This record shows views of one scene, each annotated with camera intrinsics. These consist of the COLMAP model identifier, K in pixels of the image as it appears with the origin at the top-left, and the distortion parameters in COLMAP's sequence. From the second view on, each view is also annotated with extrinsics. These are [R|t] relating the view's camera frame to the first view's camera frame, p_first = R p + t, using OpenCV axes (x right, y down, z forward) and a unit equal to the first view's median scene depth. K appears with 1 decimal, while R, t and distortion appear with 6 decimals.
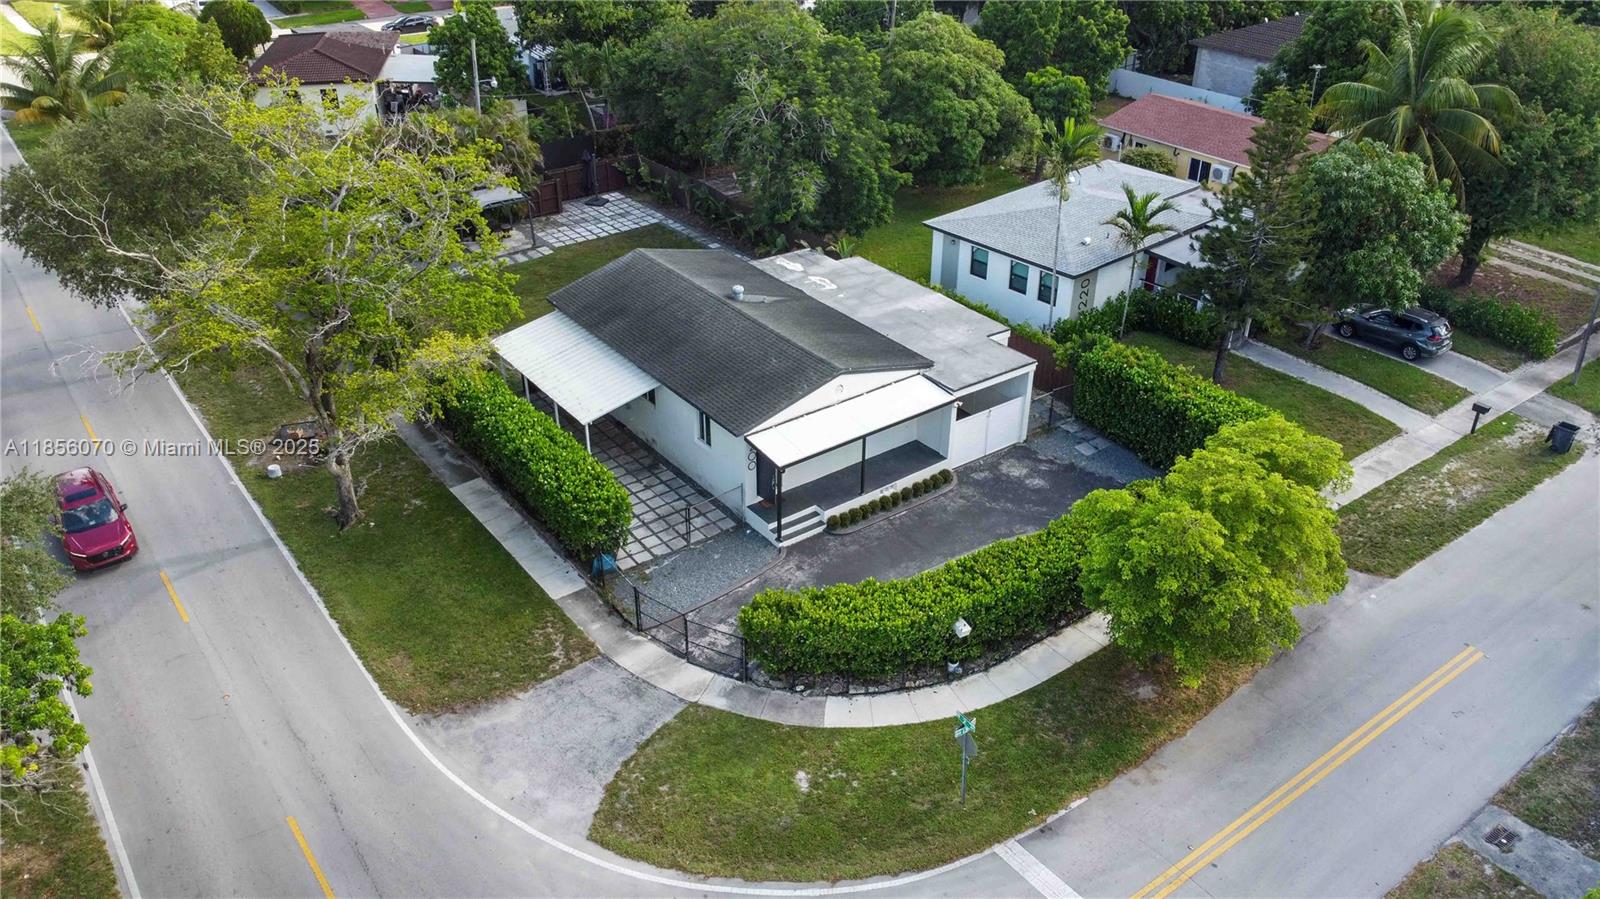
lens RADIAL K [[1209.7, 0, 798.7], [0, 1209.7, 446.8], [0, 0, 1]] dist [0.007692, -0.011991]
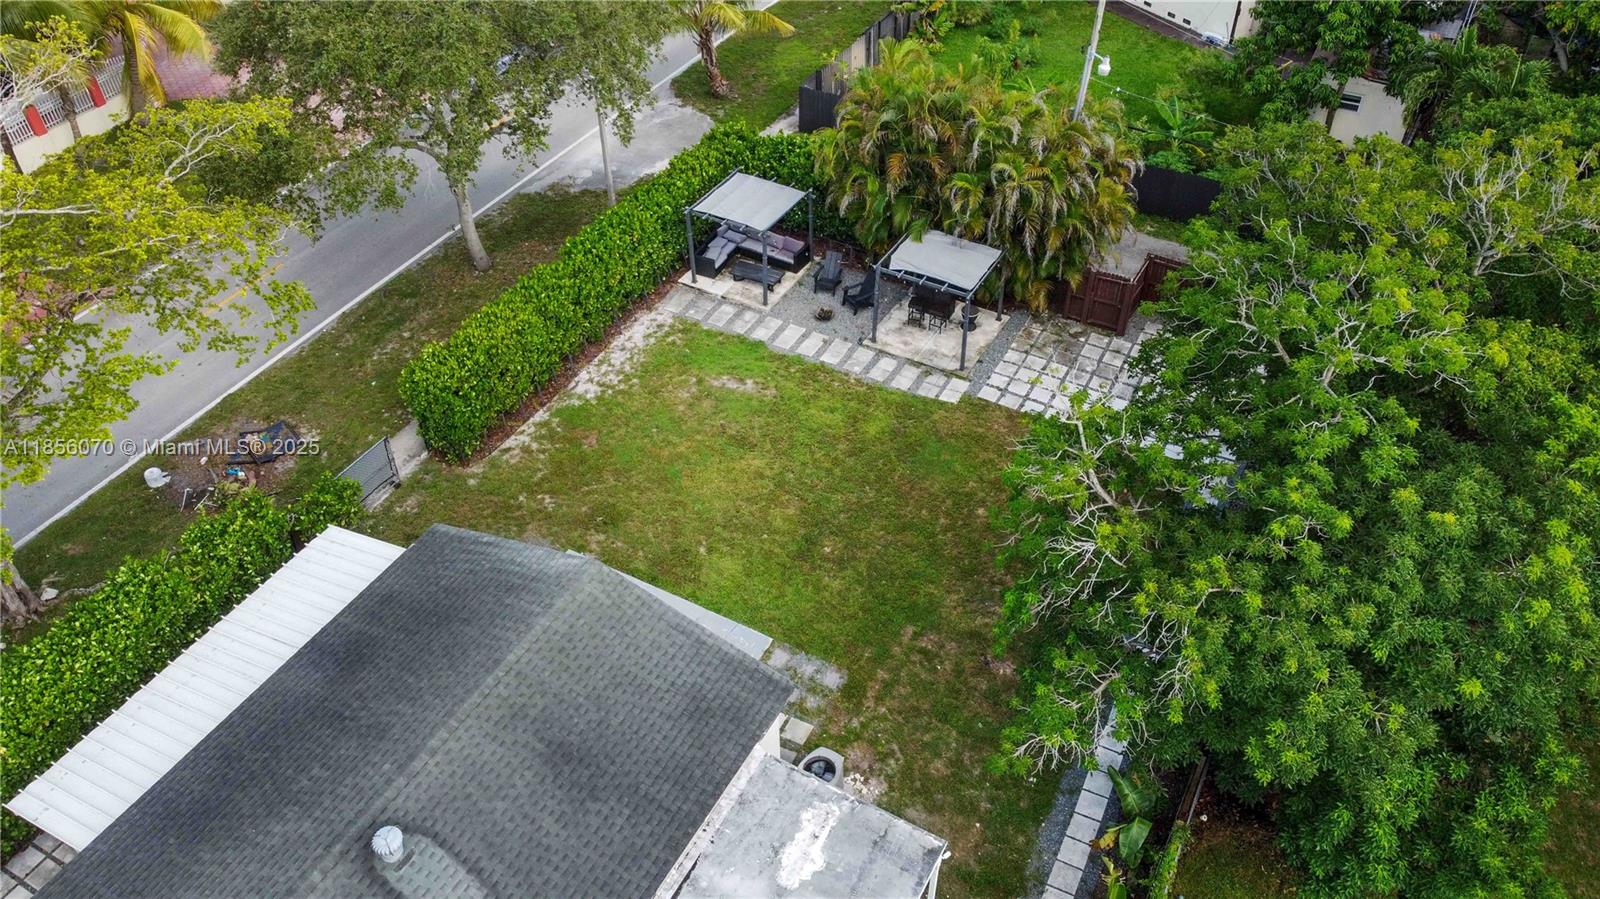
lens RADIAL K [[1209.7, 0, 798.7], [0, 1209.7, 446.8], [0, 0, 1]] dist [0.007692, -0.011991]
pose [[0.405302, 0.611028, -0.679982, 0.210345], [-0.453325, 0.780254, 0.430928, -0.495119], [0.793868, 0.133597, 0.593233, 0.900314]]
